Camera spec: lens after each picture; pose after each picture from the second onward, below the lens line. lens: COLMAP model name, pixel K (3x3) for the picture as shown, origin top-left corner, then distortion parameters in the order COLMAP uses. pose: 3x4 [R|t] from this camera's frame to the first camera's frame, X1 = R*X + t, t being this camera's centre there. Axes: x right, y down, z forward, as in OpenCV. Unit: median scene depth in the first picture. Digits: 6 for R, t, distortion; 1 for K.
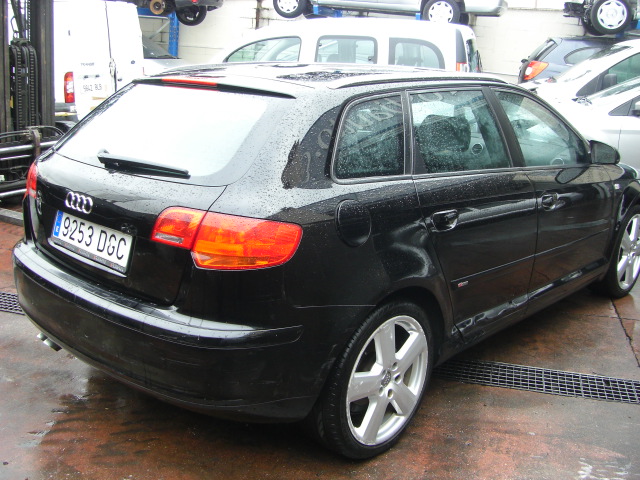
lens RADIAL K [[721.6, 0, 321.9], [0, 721.6, 218.3], [0, 0, 1]] dist [-0.196252, 0.178922]
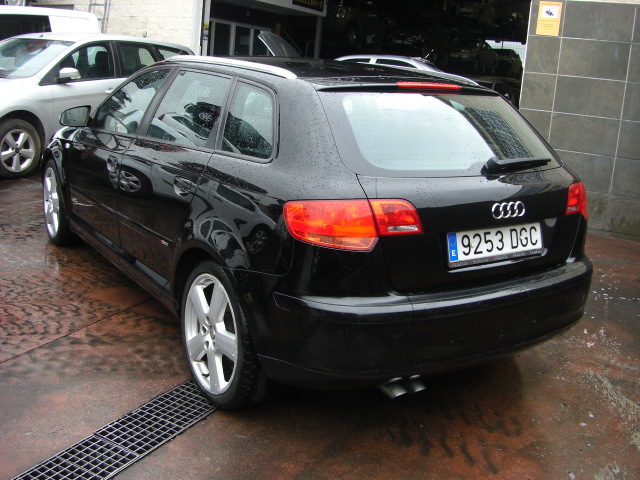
lens RADIAL K [[721.6, 0, 321.9], [0, 721.6, 218.3], [0, 0, 1]] dist [-0.196252, 0.178922]
pose [[0.242677, -0.246099, 0.938373, -1.376948], [0.176294, 0.962369, 0.206800, -0.272692], [-0.953954, 0.115244, 0.276931, 0.947057]]
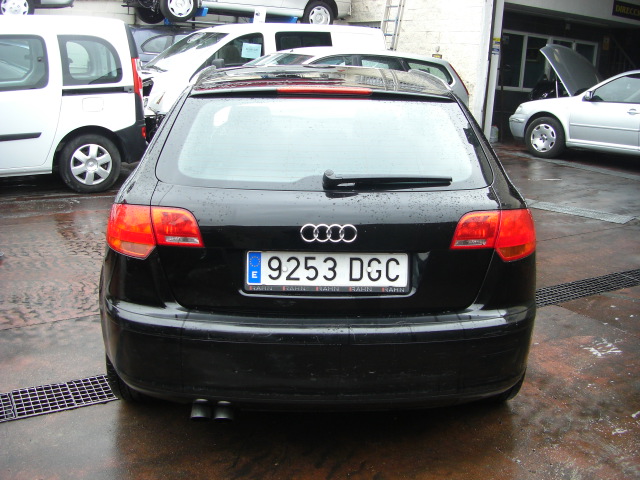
lens RADIAL K [[721.6, 0, 321.9], [0, 721.6, 218.3], [0, 0, 1]] dist [-0.196252, 0.178922]
pose [[0.718528, -0.181777, 0.671323, -0.931259], [0.168728, 0.981965, 0.085298, -0.116749], [-0.674721, 0.051983, 0.736240, 0.327200]]
